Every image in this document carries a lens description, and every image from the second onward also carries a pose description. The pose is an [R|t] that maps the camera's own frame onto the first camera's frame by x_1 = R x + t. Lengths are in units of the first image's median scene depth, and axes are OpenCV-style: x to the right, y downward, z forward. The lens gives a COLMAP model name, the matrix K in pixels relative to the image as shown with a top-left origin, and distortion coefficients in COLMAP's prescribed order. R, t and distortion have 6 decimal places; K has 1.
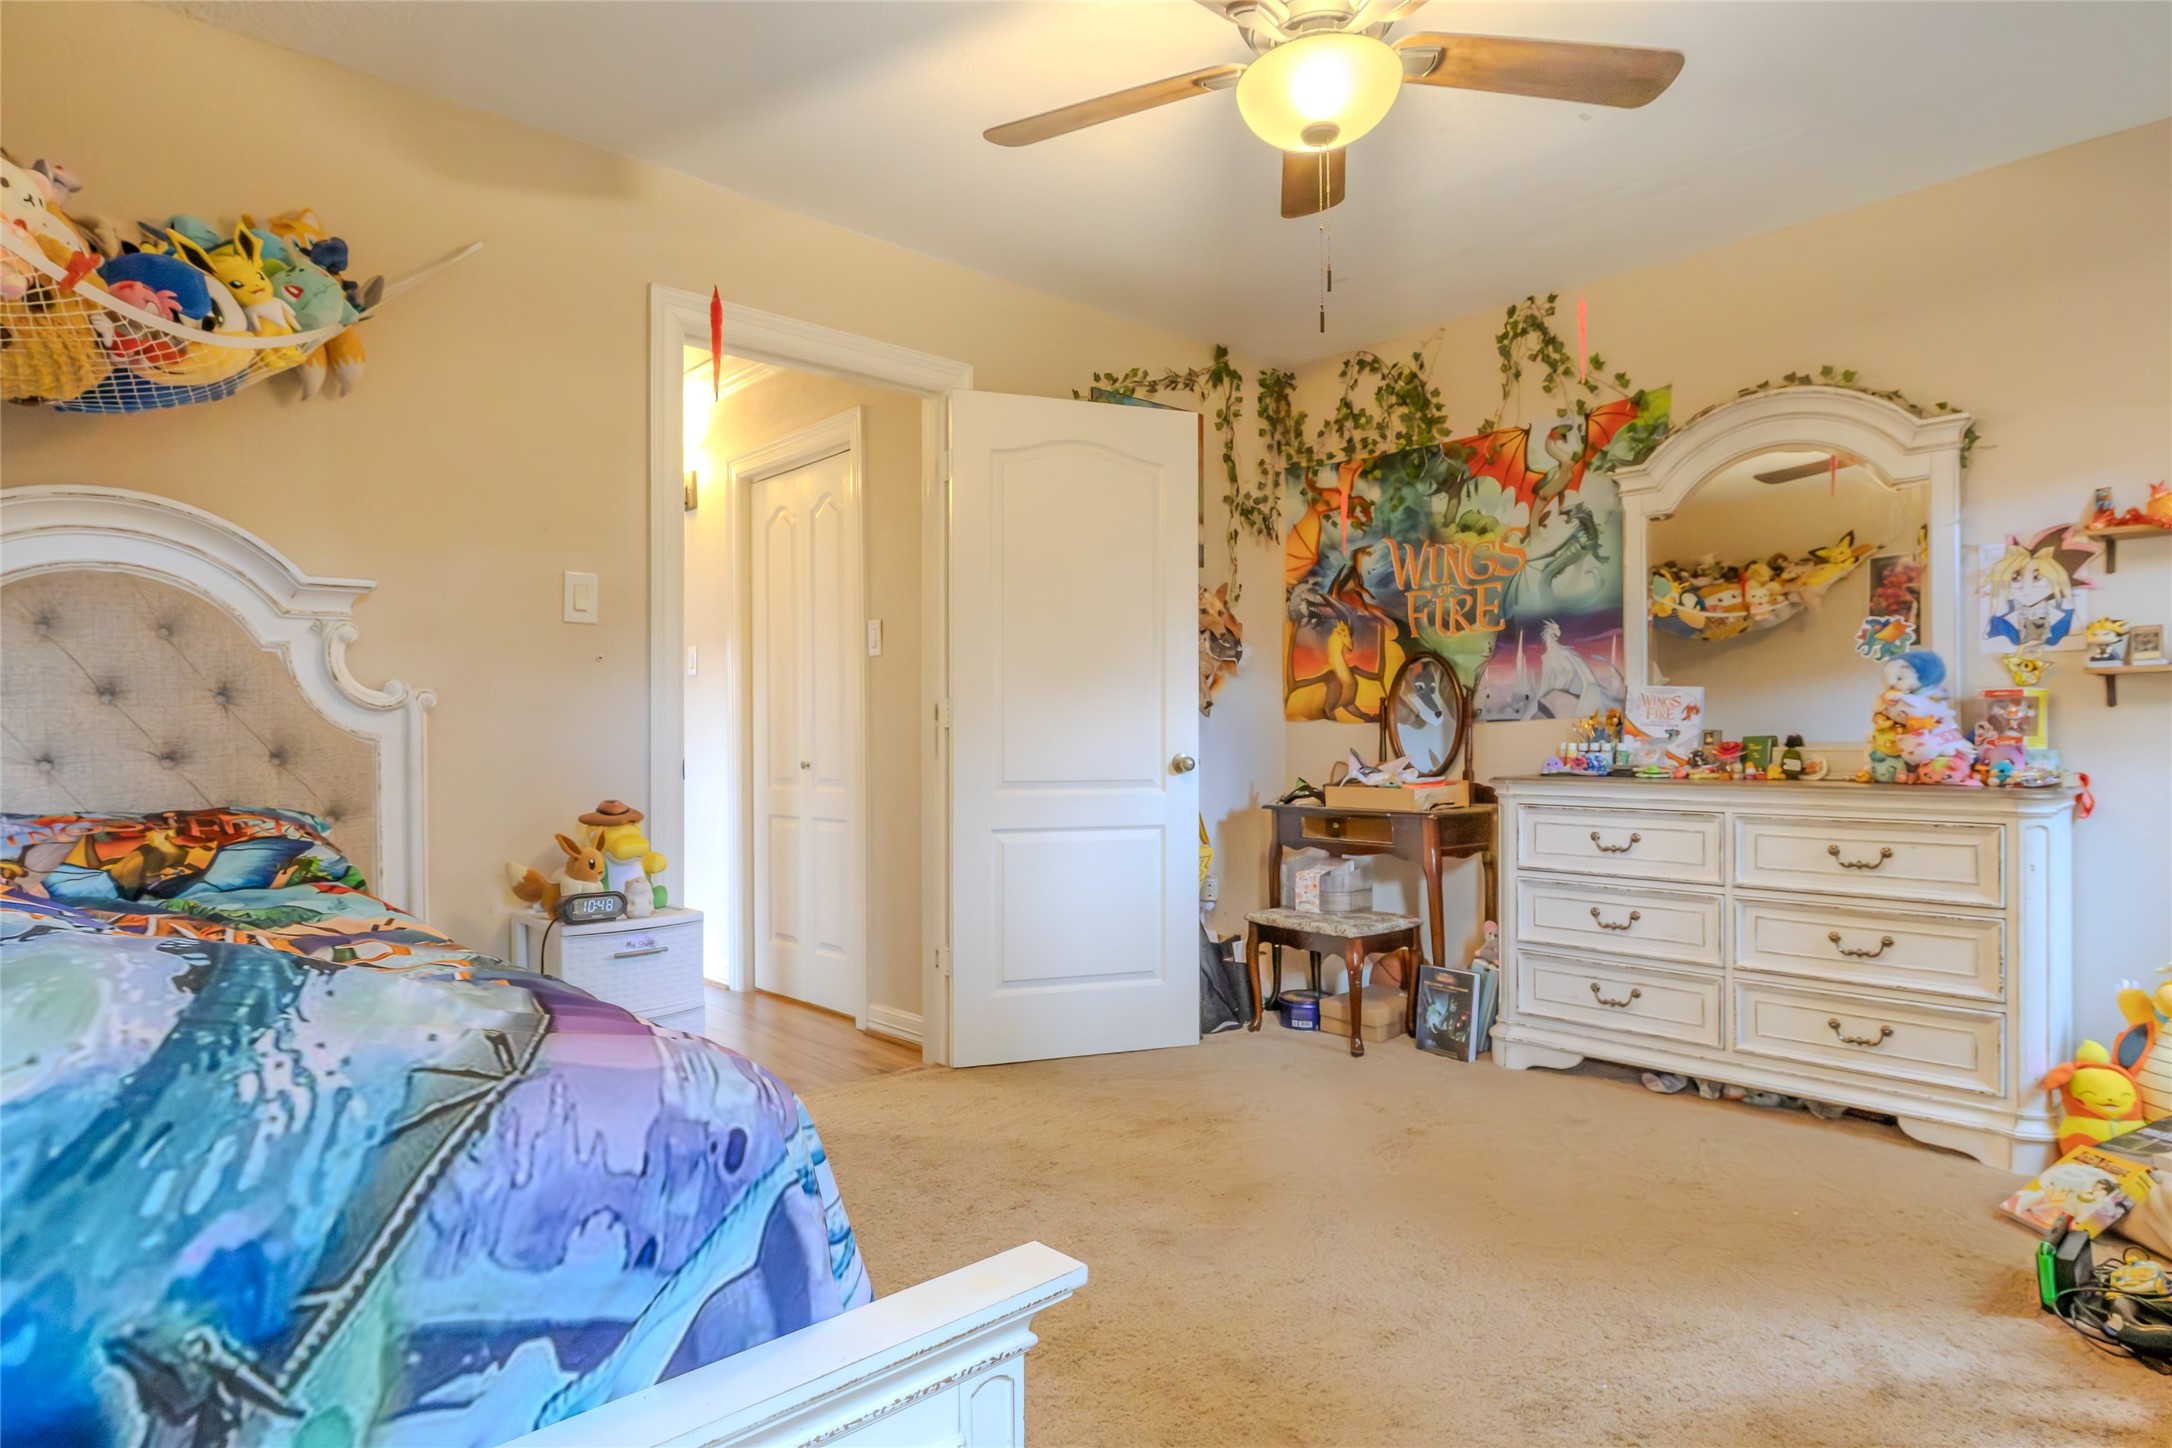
lens RADIAL K [[1182.6, 0, 1085.9], [0, 1182.6, 731.7], [0, 0, 1]] dist [-0.002769, 0.000237]
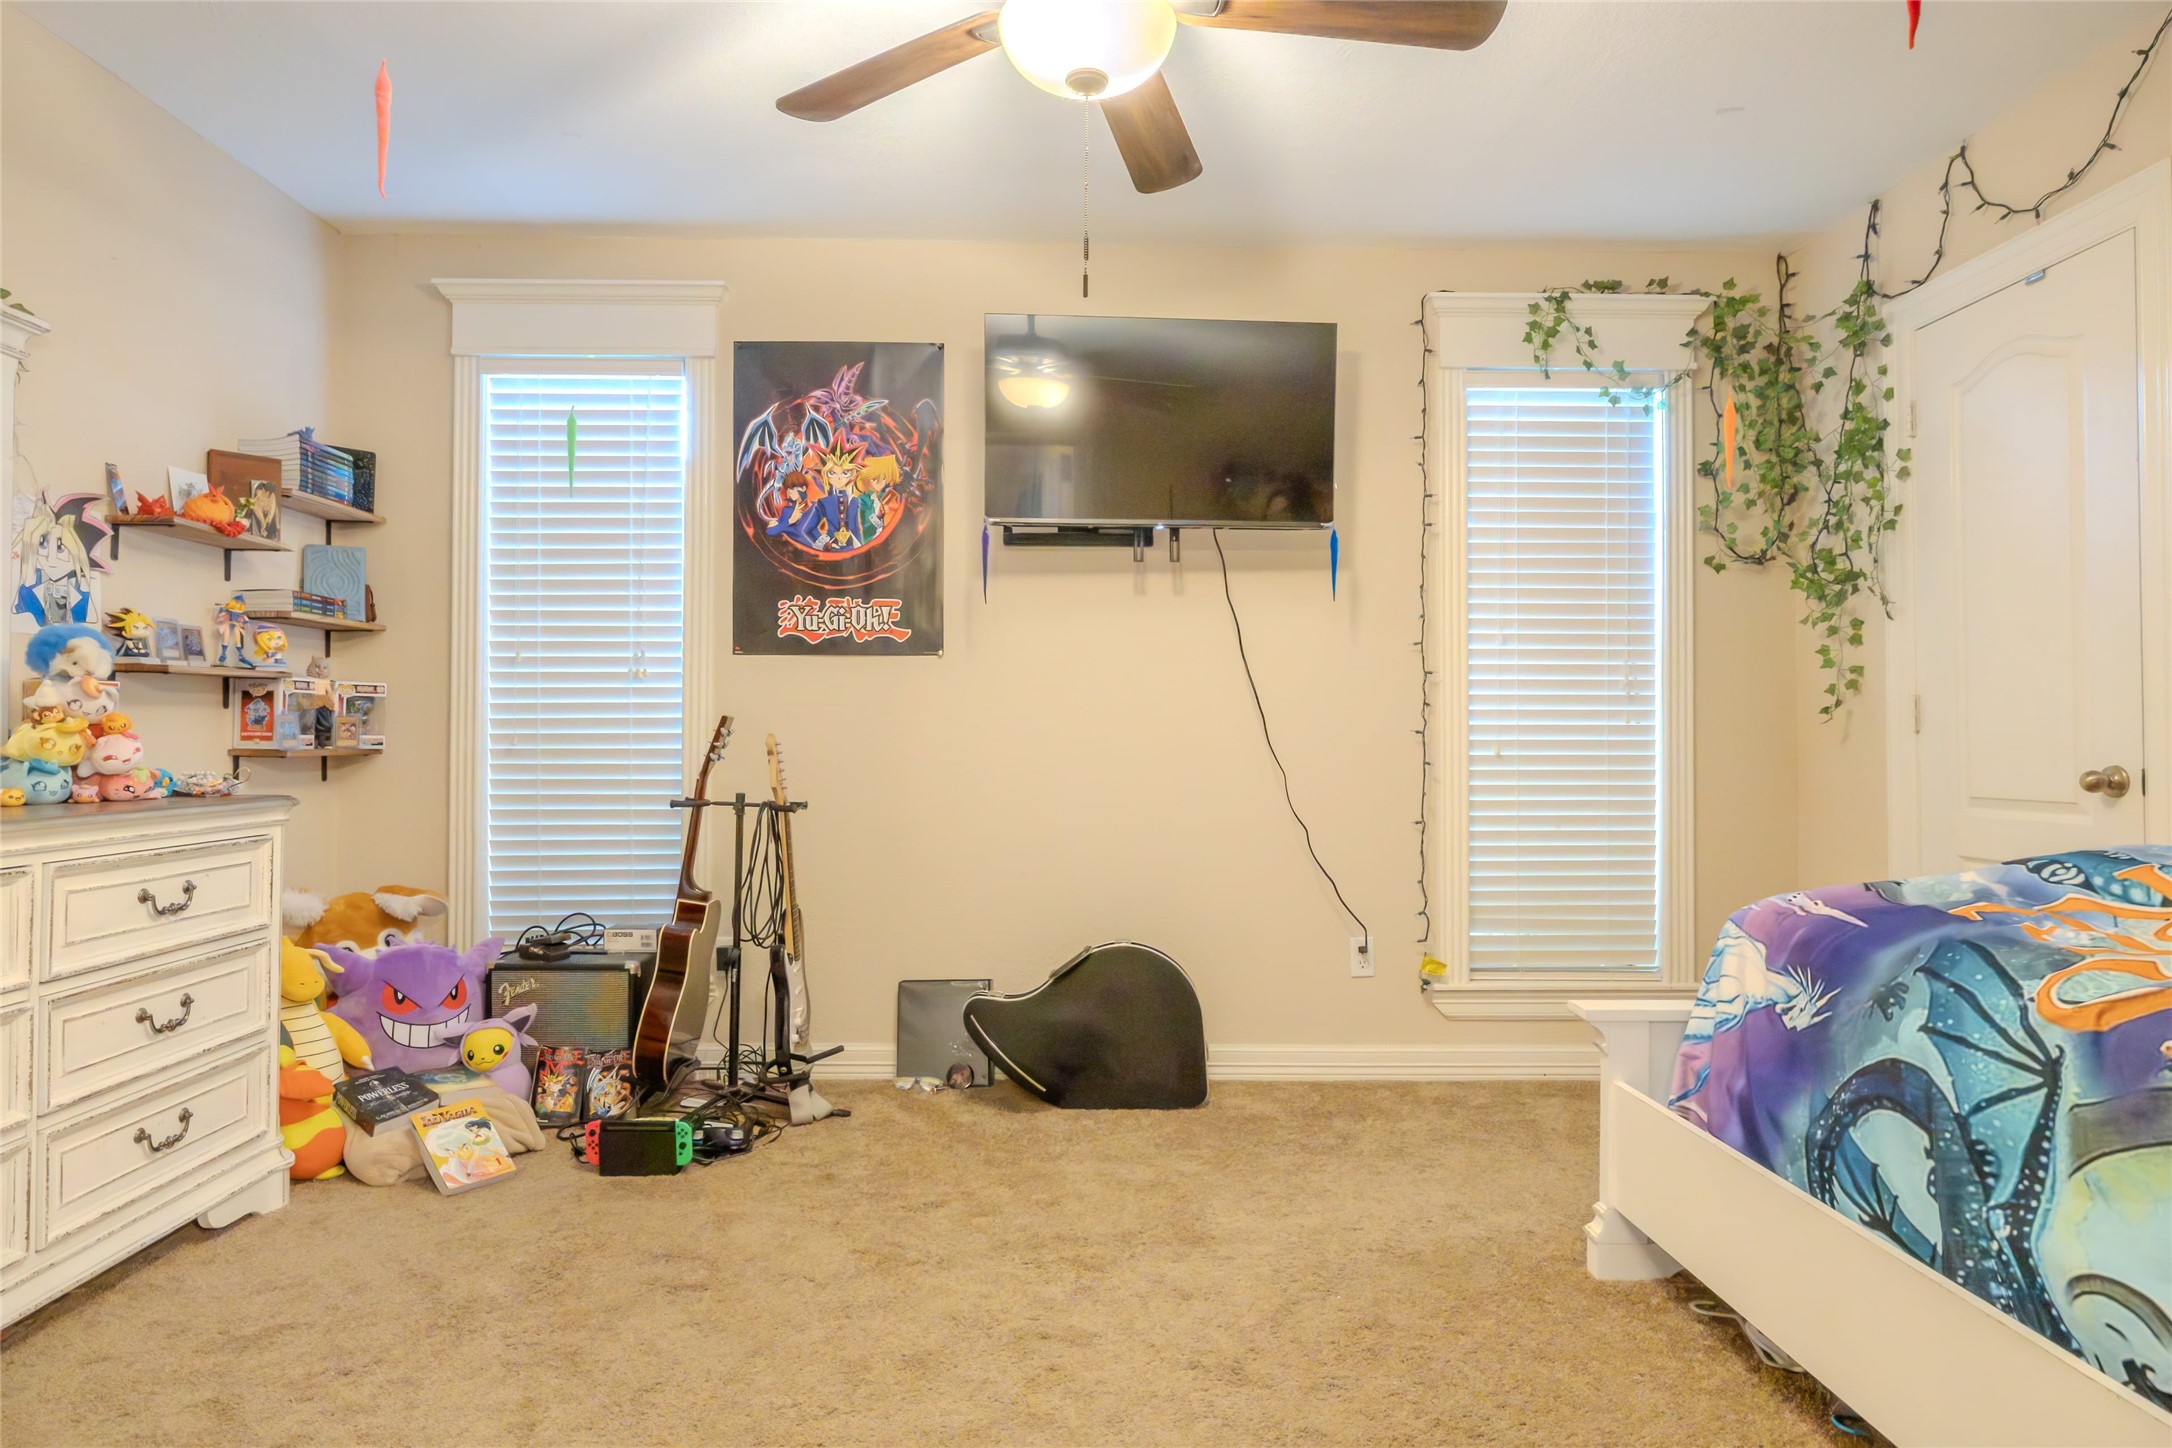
lens RADIAL K [[1182.6, 0, 1084.1], [0, 1182.6, 721.6], [0, 0, 1]] dist [-0.002769, 0.000237]
pose [[-0.748149, 0.008681, 0.663474, -0.283059], [-0.002371, 0.999873, -0.015756, 0.002819], [-0.663527, -0.013361, -0.748033, 1.150999]]
